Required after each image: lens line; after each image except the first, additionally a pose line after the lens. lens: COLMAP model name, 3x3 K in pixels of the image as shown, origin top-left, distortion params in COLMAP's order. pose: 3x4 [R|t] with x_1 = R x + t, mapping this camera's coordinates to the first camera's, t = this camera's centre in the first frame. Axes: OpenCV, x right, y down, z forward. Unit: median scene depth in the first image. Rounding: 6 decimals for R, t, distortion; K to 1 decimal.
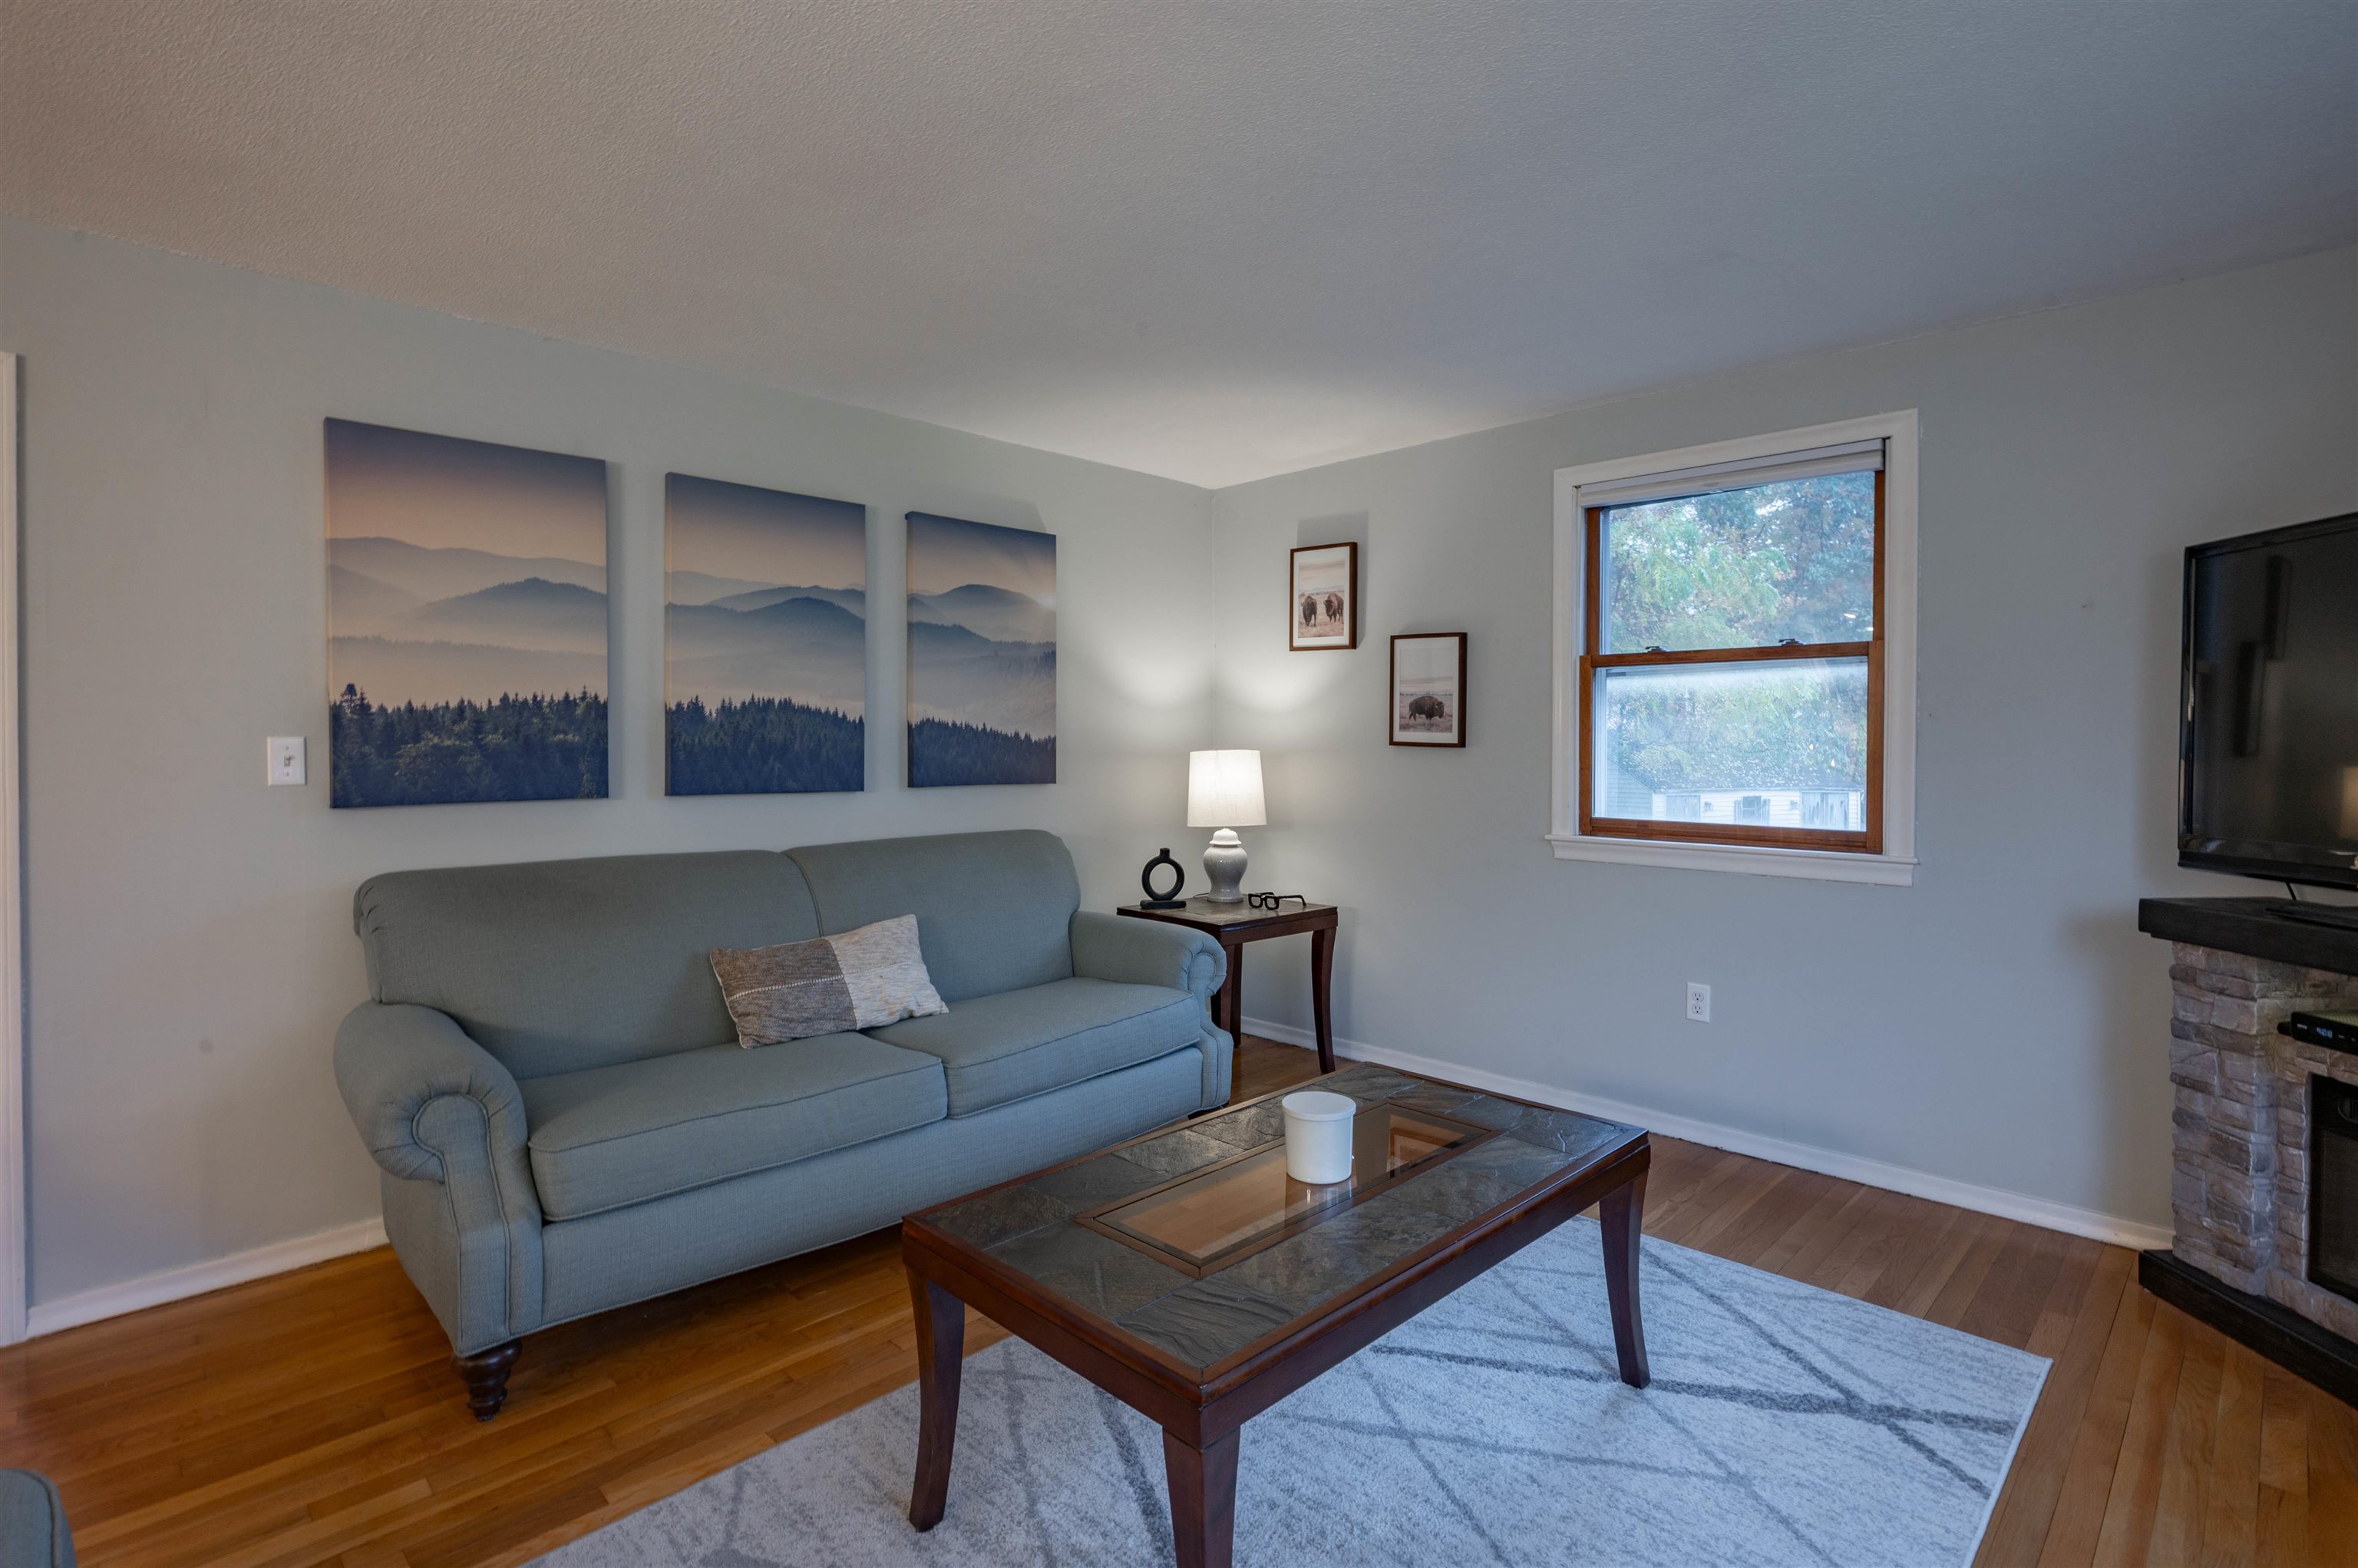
lens RADIAL K [[1141.9, 0, 1182.4], [0, 1141.9, 750.3], [0, 0, 1]] dist [0.000369, 0.000331]
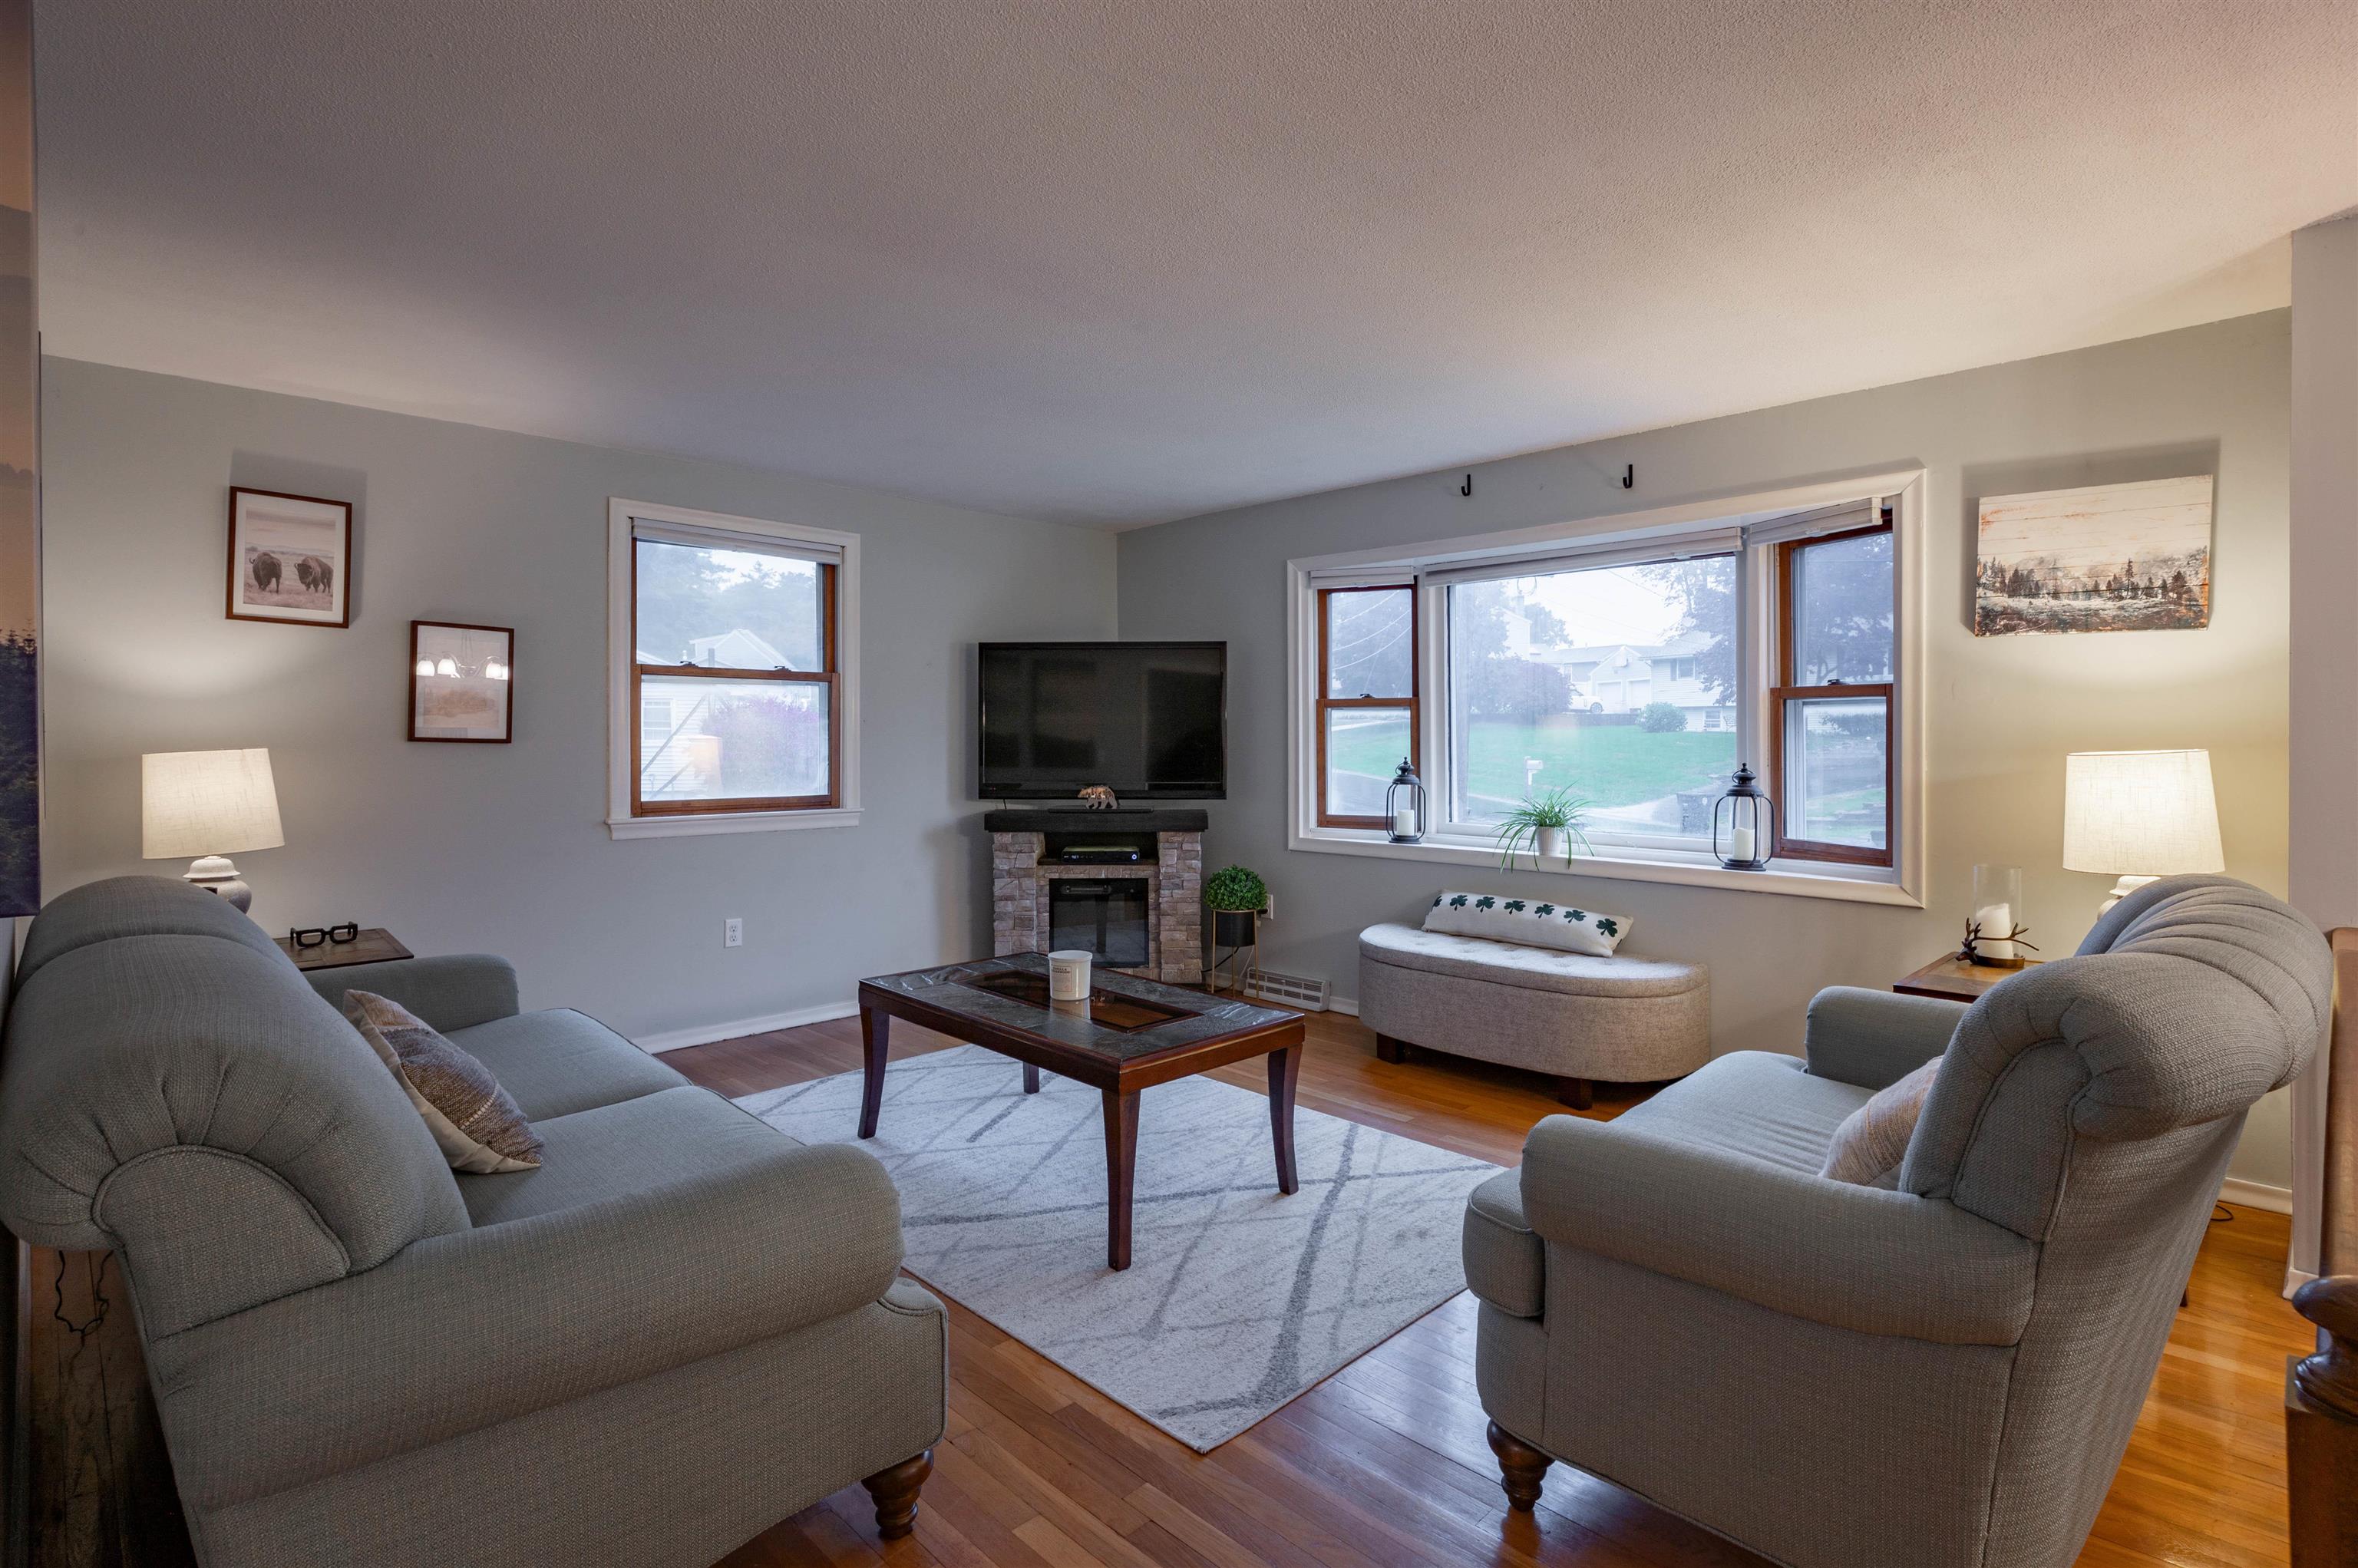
lens RADIAL K [[1141.9, 0, 1182.4], [0, 1141.9, 750.3], [0, 0, 1]] dist [0.000369, 0.000331]
pose [[-0.001150, -0.013213, 0.999912, -0.808521], [0.007785, 0.999882, 0.013222, -0.005230], [-0.999969, 0.007800, -0.001047, 0.438118]]
